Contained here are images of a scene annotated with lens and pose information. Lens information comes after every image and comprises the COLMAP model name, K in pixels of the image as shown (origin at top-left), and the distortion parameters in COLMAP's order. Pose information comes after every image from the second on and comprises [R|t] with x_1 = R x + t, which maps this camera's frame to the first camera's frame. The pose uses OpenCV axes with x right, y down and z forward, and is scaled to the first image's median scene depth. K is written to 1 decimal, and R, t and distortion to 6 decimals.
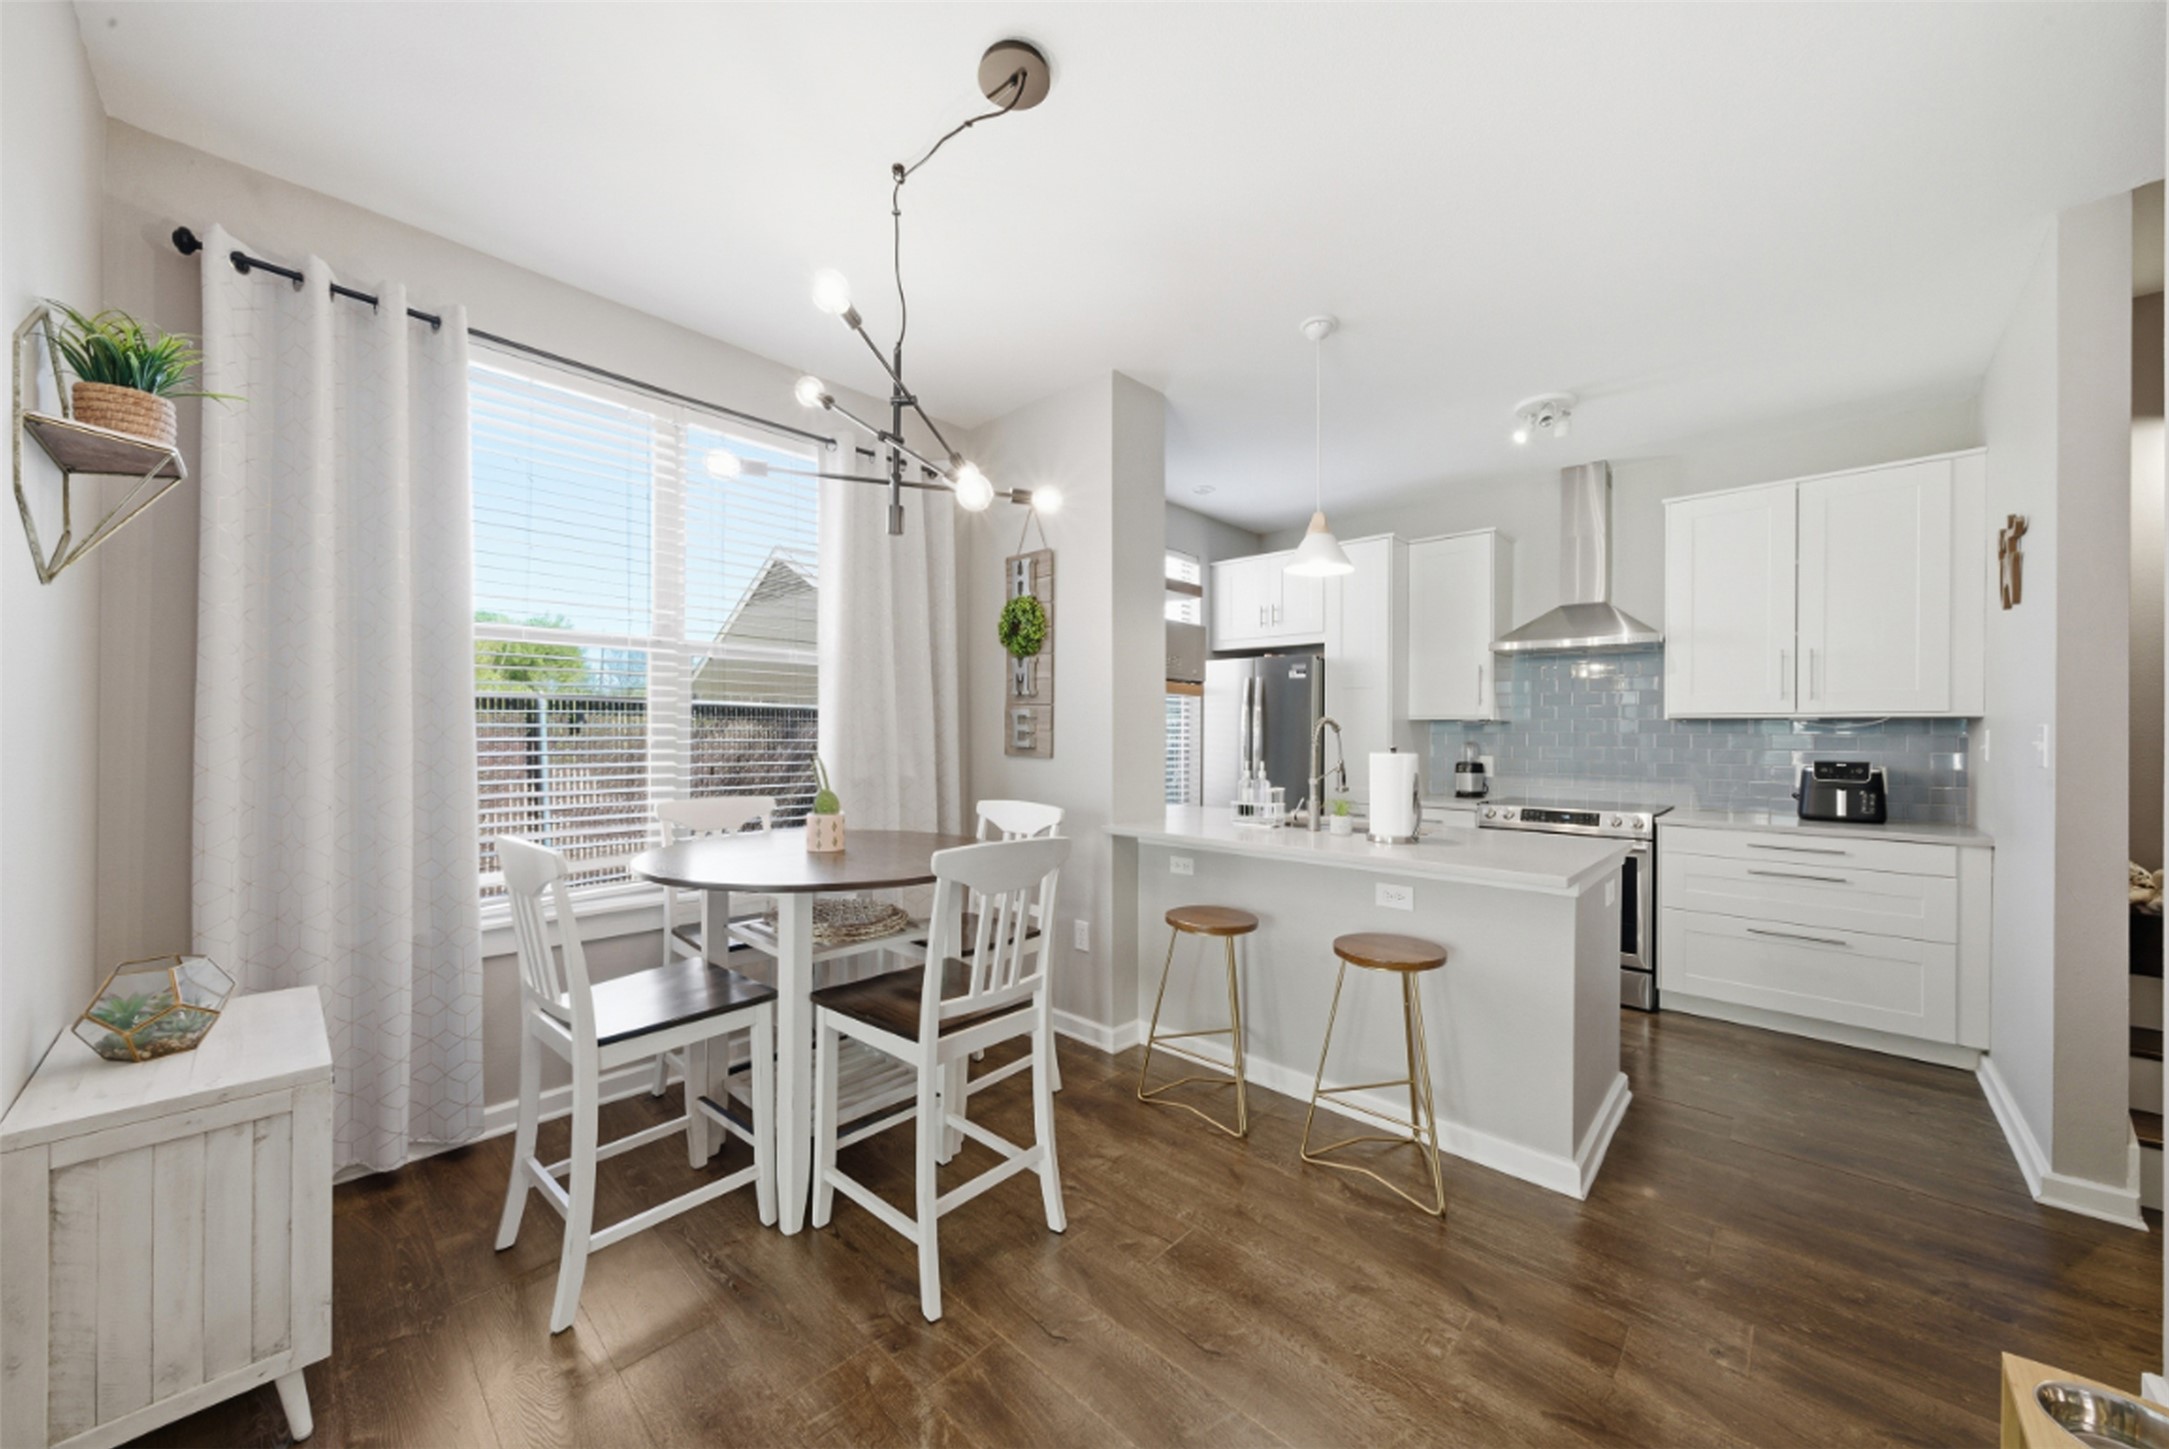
lens RADIAL K [[789.2, 0, 1075.1], [0, 789.2, 734.2], [0, 0, 1]] dist [-0.000494, -0.000309]
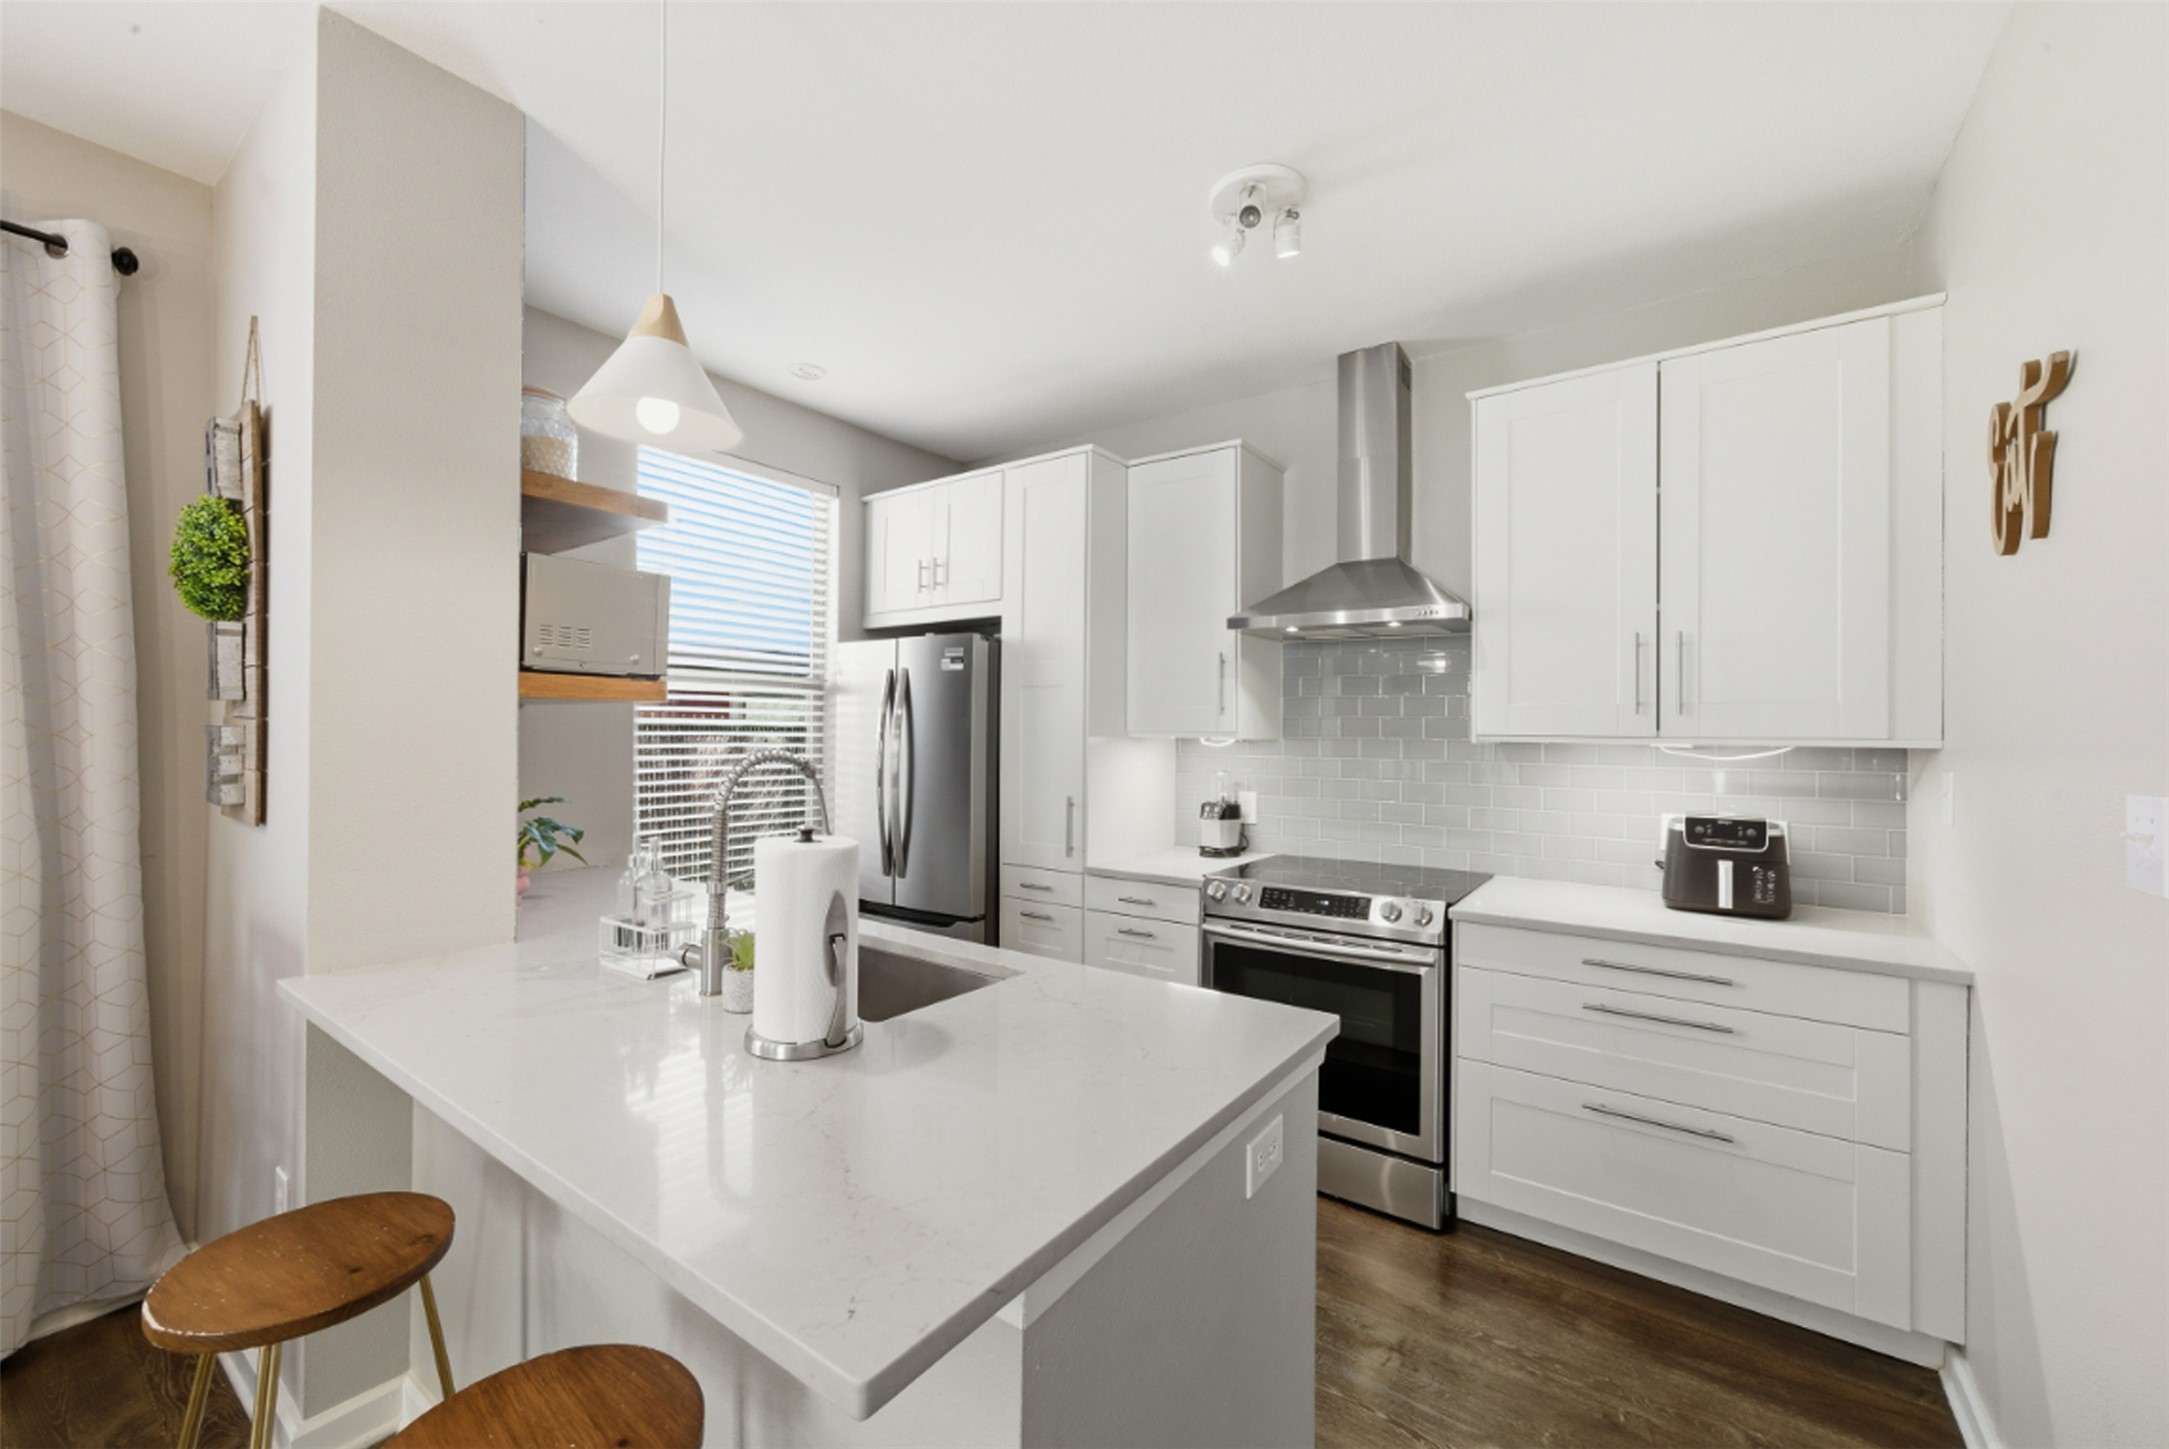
lens RADIAL K [[850.2, 0, 1091.4], [0, 850.2, 722.7], [0, 0, 1]] dist [0.001695, 0.000304]
pose [[0.991487, 0.002049, 0.130188, 0.379782], [-0.001064, 0.999970, -0.007639, -0.031062], [-0.130200, 0.007435, 0.991460, 0.389891]]
